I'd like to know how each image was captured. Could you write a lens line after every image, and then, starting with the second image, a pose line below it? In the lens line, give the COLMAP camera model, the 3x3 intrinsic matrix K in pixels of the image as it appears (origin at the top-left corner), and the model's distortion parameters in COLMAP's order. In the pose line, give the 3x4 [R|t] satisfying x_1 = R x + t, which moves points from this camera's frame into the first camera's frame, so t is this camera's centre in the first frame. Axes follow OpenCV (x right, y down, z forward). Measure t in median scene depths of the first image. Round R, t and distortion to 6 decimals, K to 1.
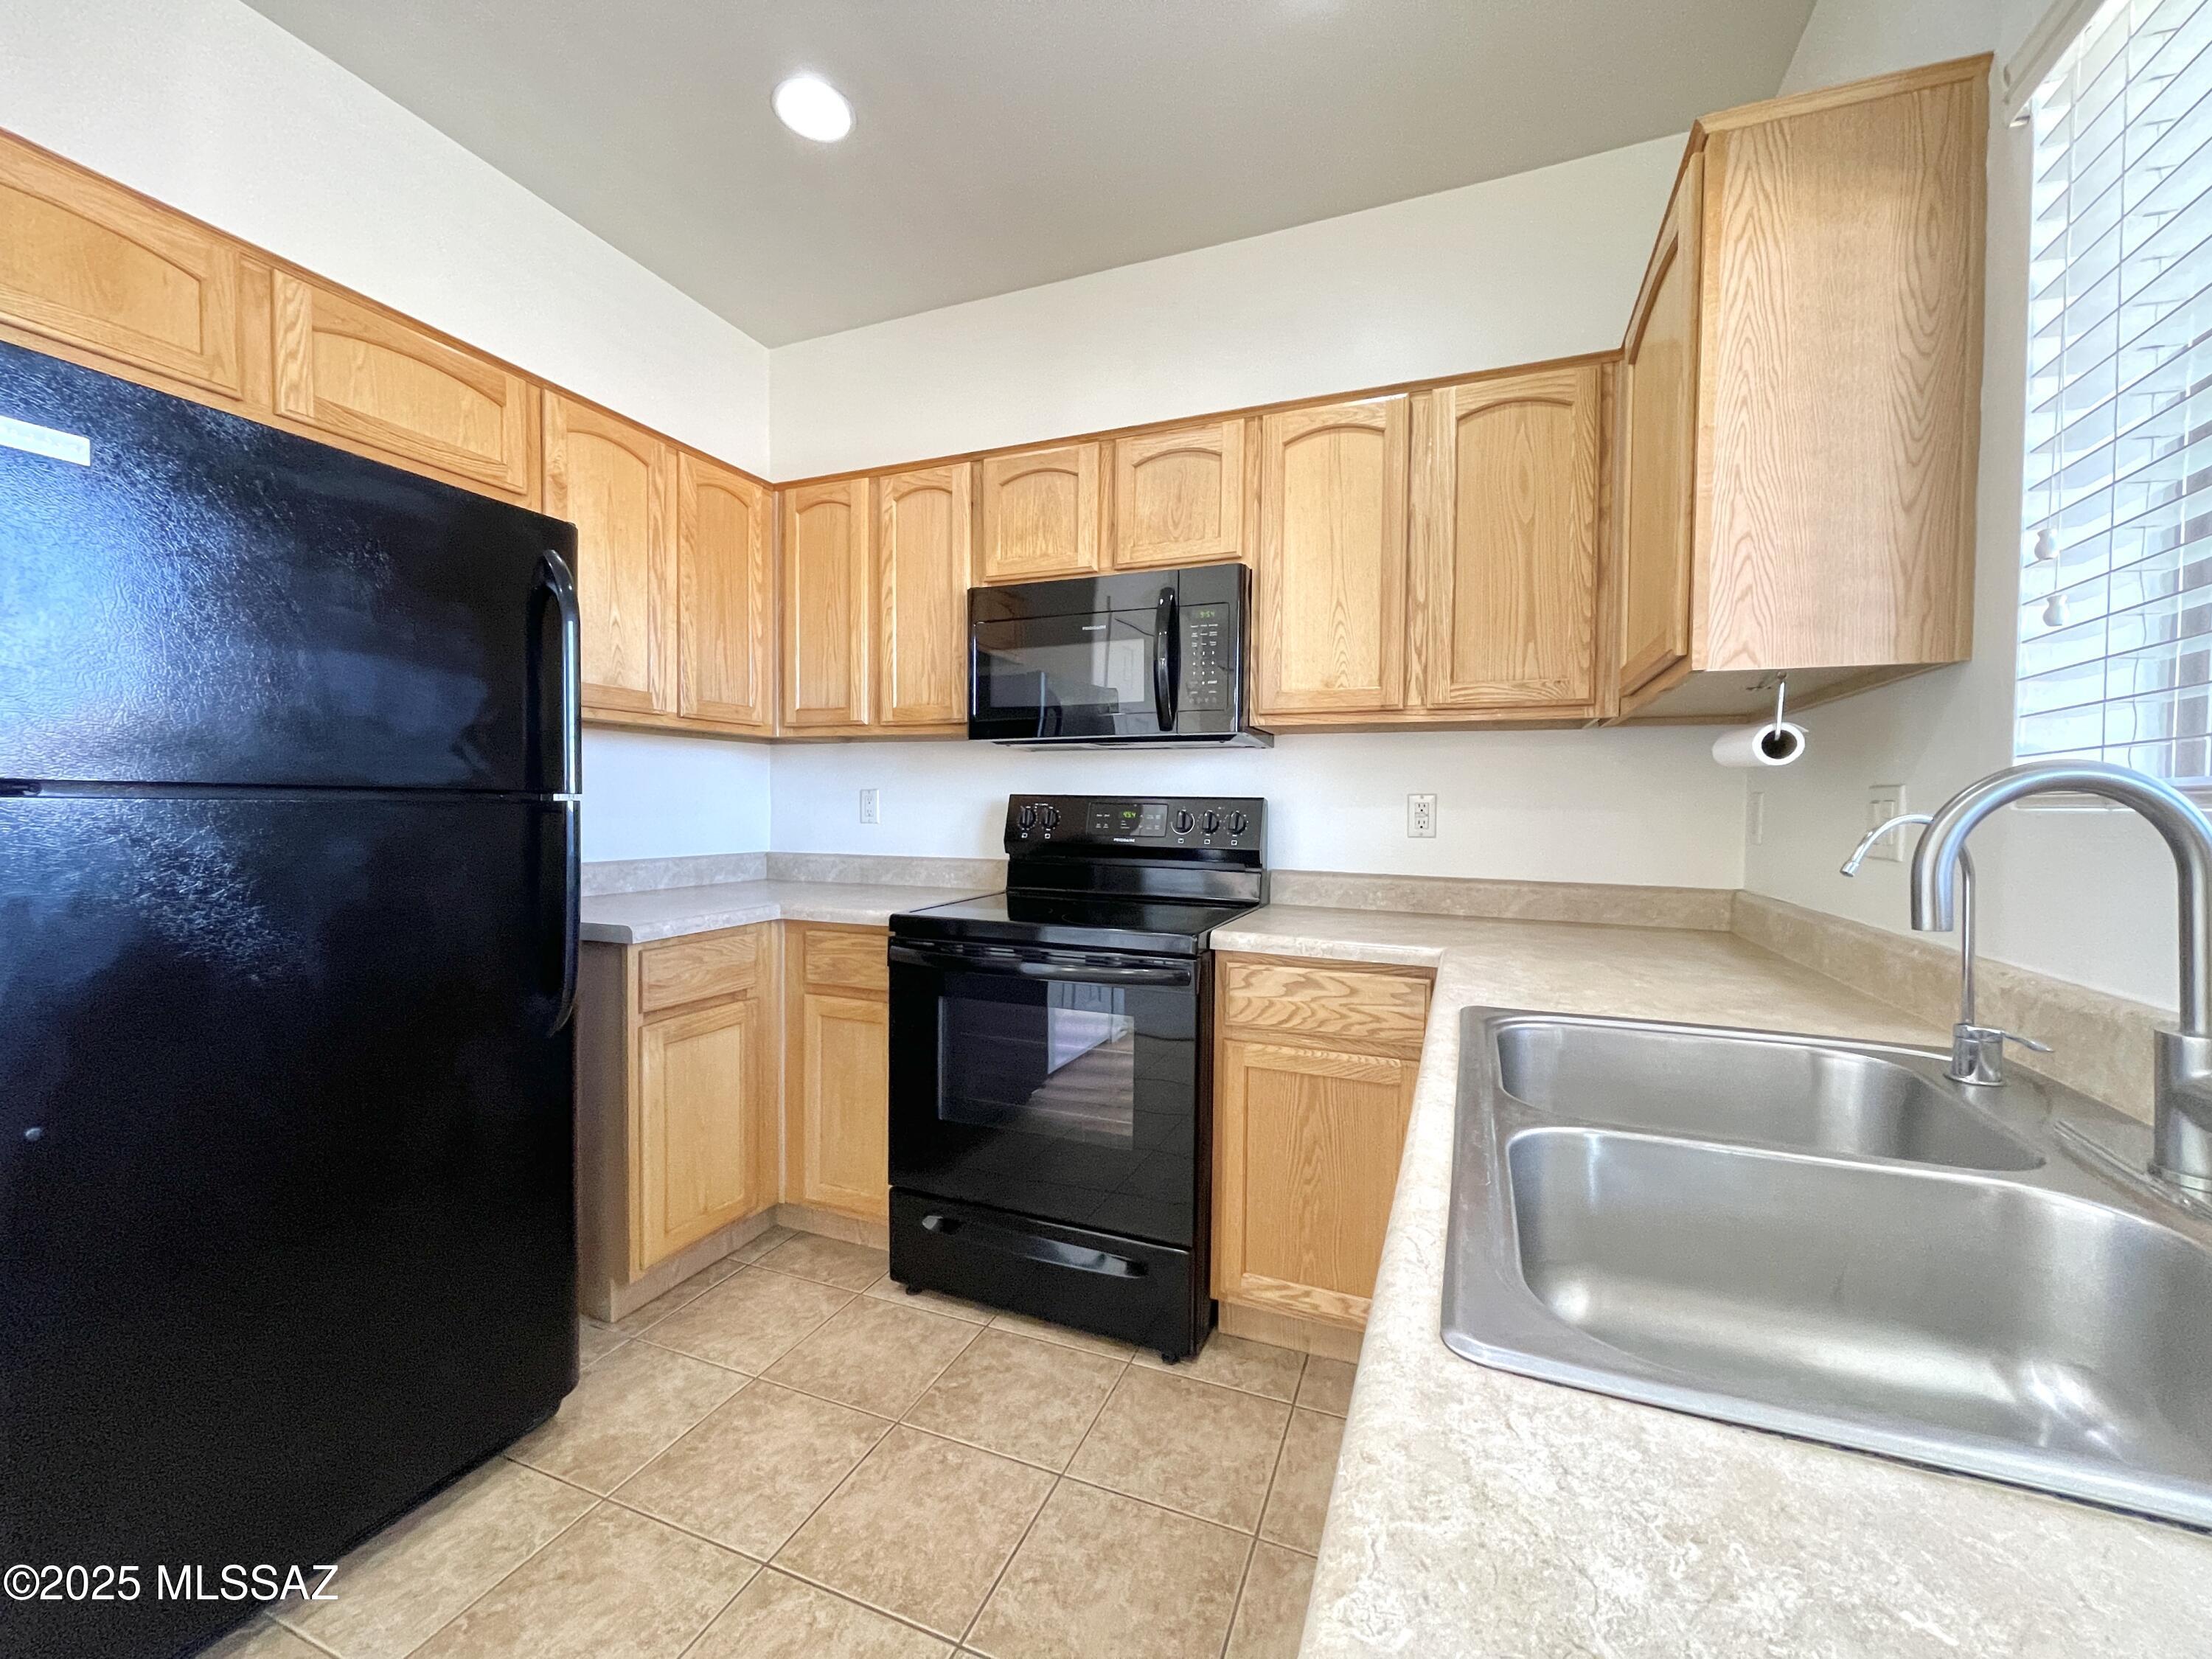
lens RADIAL K [[901.9, 0, 1111.4], [0, 901.9, 831.3], [0, 0, 1]] dist [-0.000334, -0.001150]
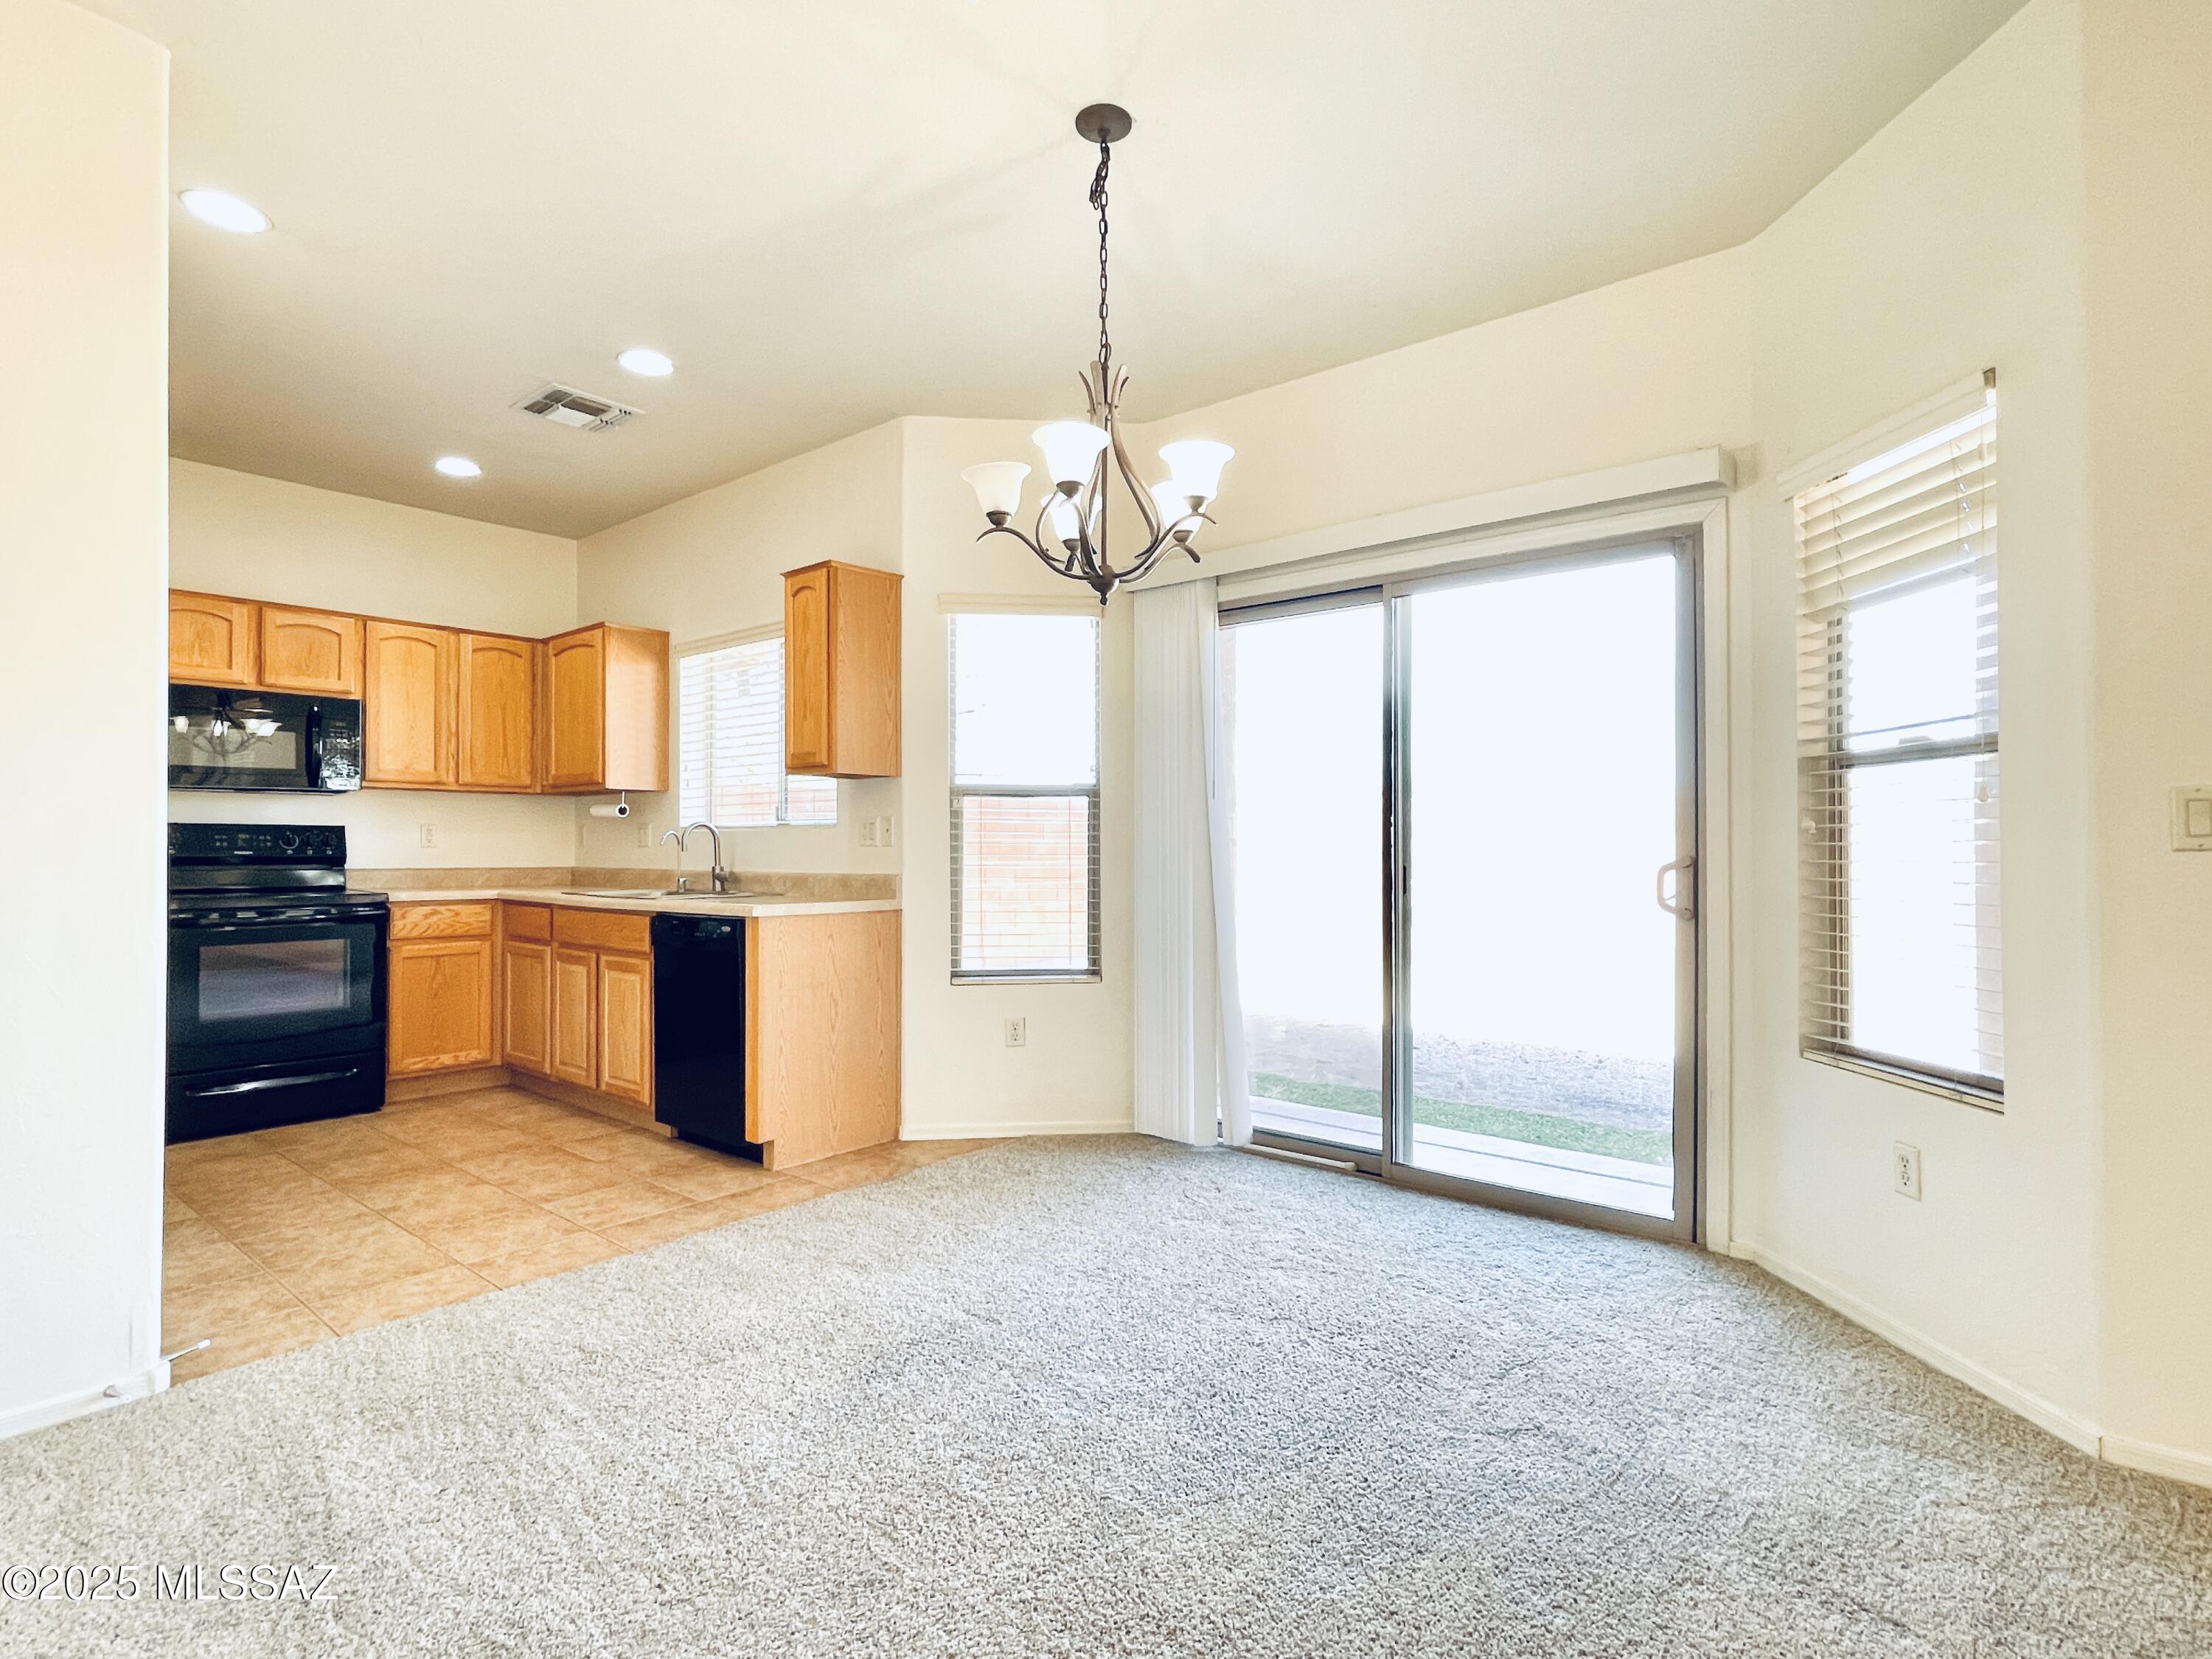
lens RADIAL K [[1070.5, 0, 1083.0], [0, 1070.5, 826.8], [0, 0, 1]] dist [-0.006736, 0.000052]
pose [[0.309531, 0.002434, 0.950886, -1.514507], [0.028920, 0.999510, -0.011973, 0.034273], [-0.950449, 0.031205, 0.309309, -1.106980]]
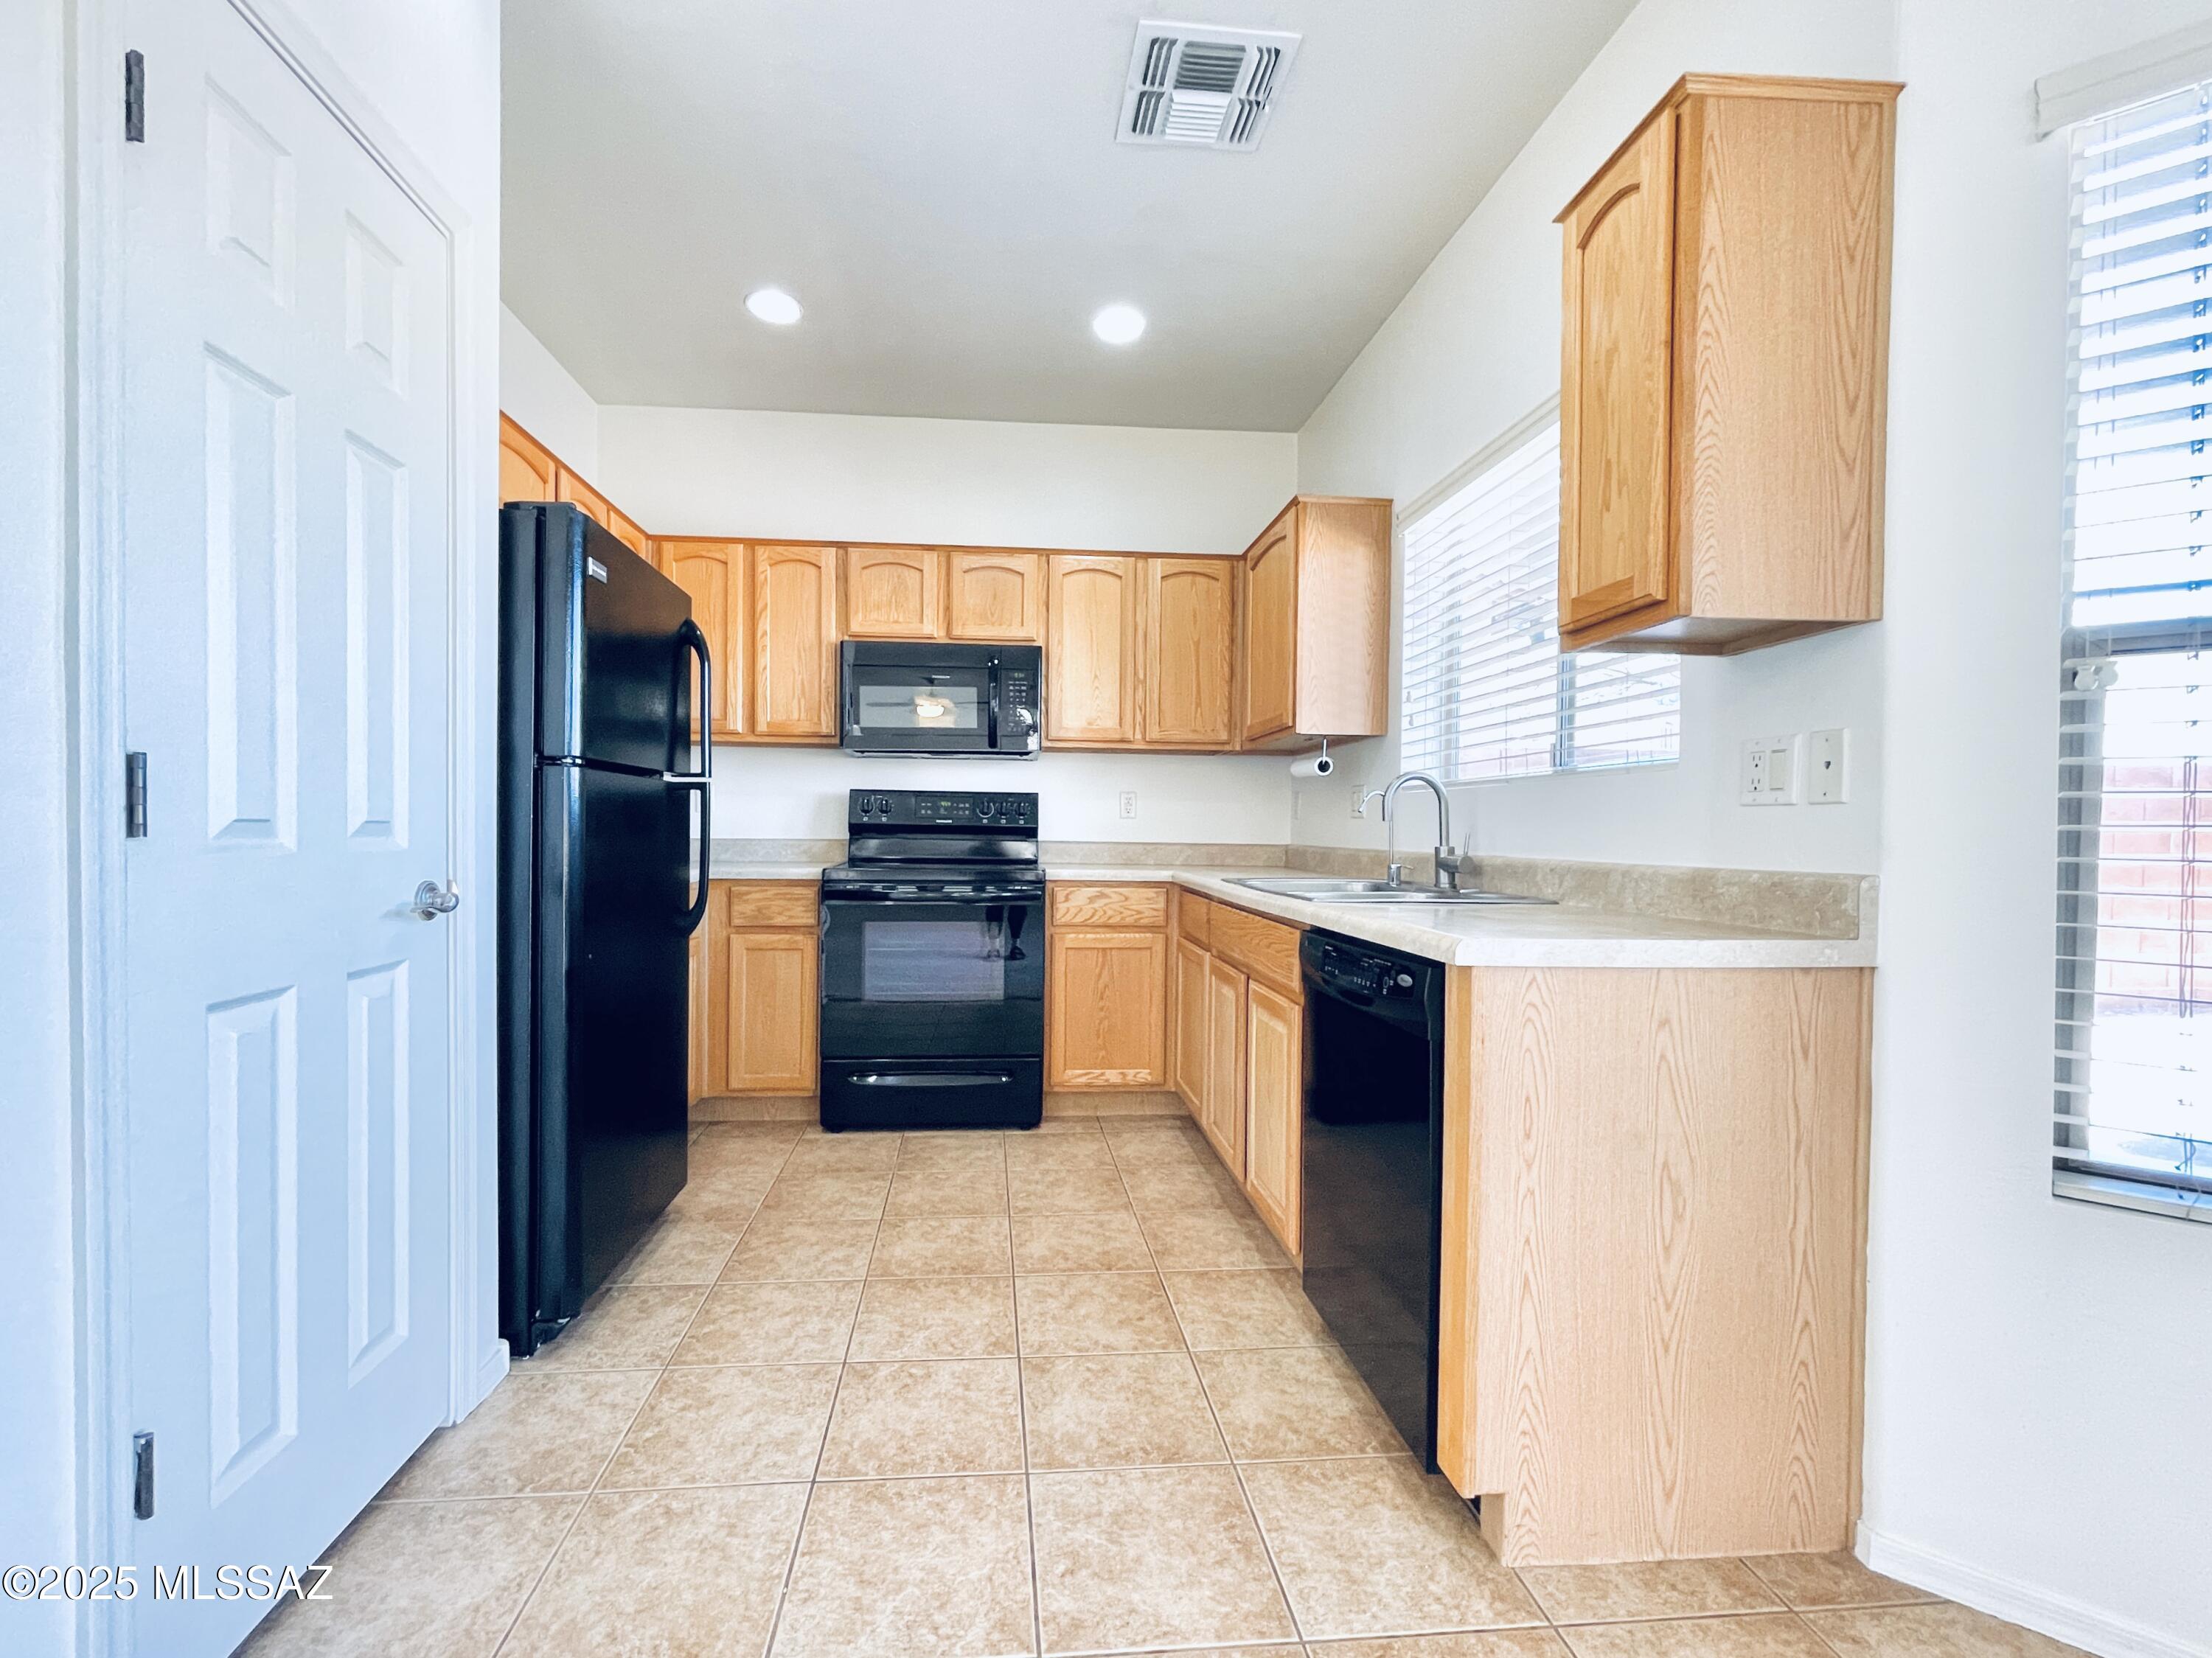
lens RADIAL K [[901.8, 0, 1098.2], [0, 901.8, 847.8], [0, 0, 1]] dist [-0.000334, -0.001150]
pose [[0.886763, -0.013665, 0.462022, -0.523476], [0.013003, 0.999905, 0.004617, 0.058588], [-0.462042, 0.001913, 0.886856, -0.484171]]
